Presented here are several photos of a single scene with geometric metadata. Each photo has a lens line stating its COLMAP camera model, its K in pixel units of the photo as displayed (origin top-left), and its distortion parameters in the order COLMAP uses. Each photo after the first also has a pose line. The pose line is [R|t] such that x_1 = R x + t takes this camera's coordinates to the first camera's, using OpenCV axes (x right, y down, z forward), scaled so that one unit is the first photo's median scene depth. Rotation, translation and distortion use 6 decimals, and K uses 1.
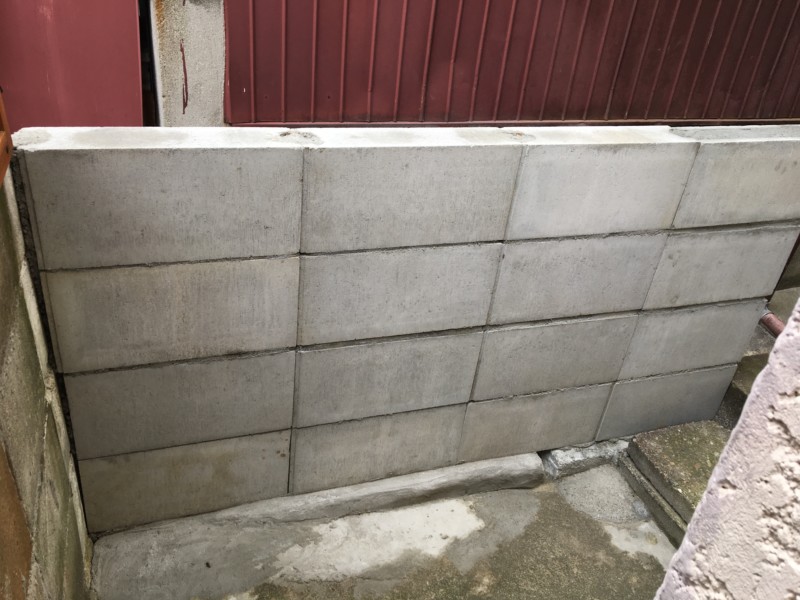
lens RADIAL K [[678.9, 0, 400.0], [0, 678.9, 300.0], [0, 0, 1]] dist [0.086702, -0.137004]
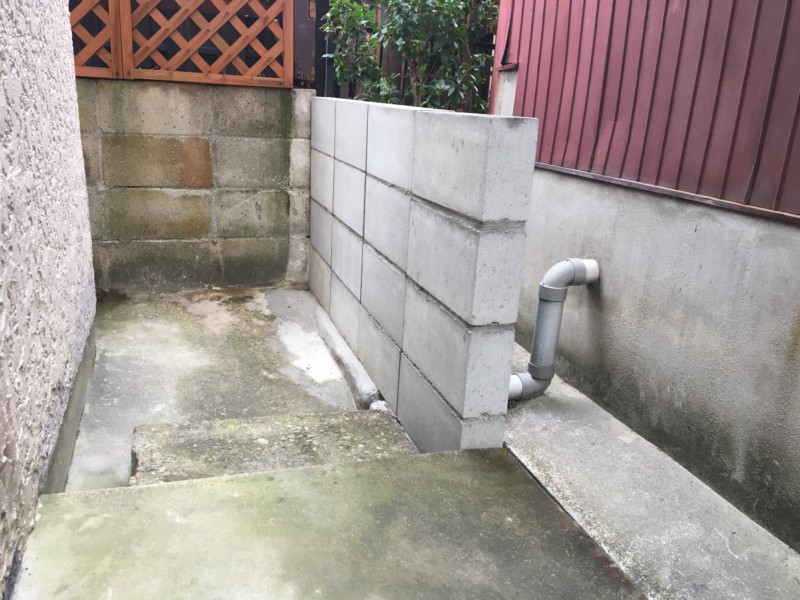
lens RADIAL K [[678.9, 0, 400.0], [0, 678.9, 300.0], [0, 0, 1]] dist [0.086702, -0.137004]
pose [[-0.024762, 0.186884, -0.982070, 1.554585], [-0.556152, 0.813742, 0.168874, -0.142319], [0.830712, 0.550362, 0.083786, 1.005120]]
